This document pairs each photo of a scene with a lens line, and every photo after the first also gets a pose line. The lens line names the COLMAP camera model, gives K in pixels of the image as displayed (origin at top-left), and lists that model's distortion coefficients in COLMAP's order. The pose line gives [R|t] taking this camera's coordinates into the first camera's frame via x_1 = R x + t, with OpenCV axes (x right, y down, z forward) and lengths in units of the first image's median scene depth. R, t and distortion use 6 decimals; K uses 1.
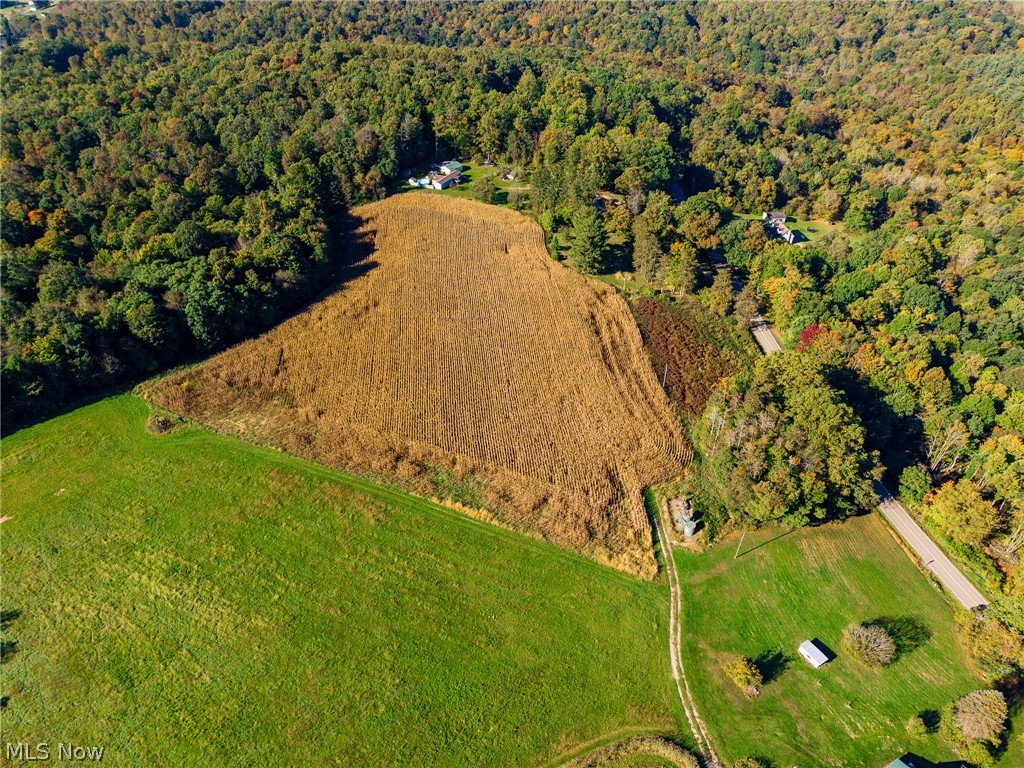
lens RADIAL K [[689.4, 0, 516.0], [0, 689.4, 381.4], [0, 0, 1]] dist [0.067359, -0.098422]
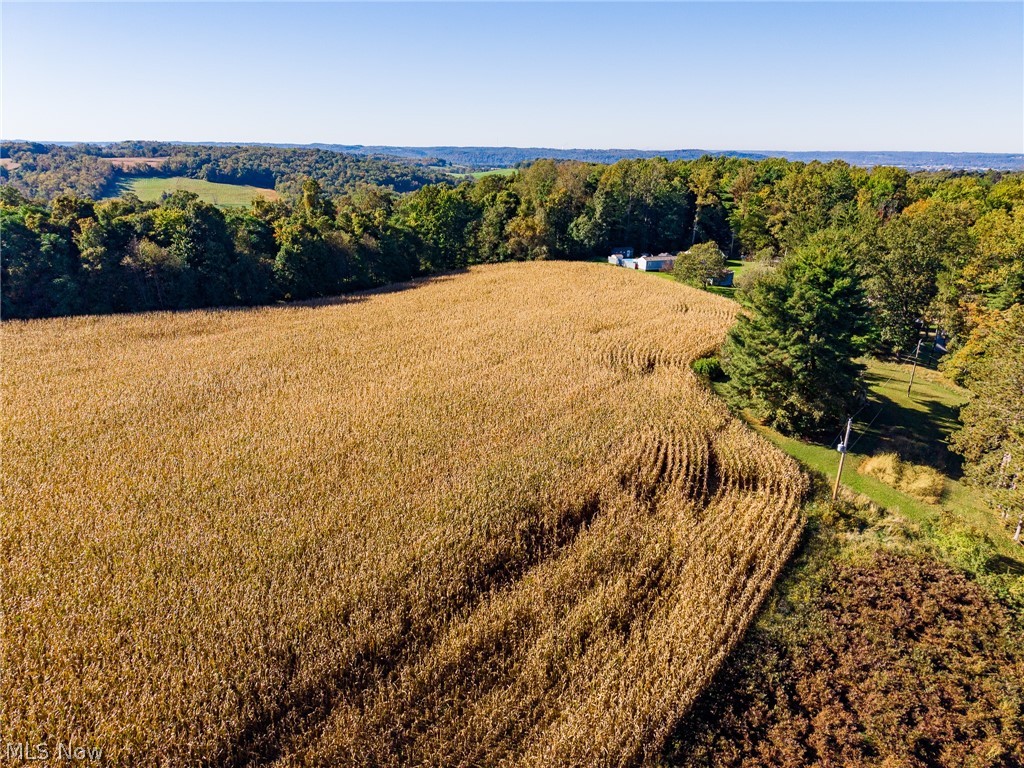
lens RADIAL K [[681.9, 0, 512.8], [0, 681.9, 389.1], [0, 0, 1]] dist [0.047028, -0.047764]
pose [[0.749824, 0.224513, -0.622380, 0.226184], [-0.412898, 0.893802, -0.175023, -0.082464], [0.516990, 0.388216, 0.762896, 0.796146]]
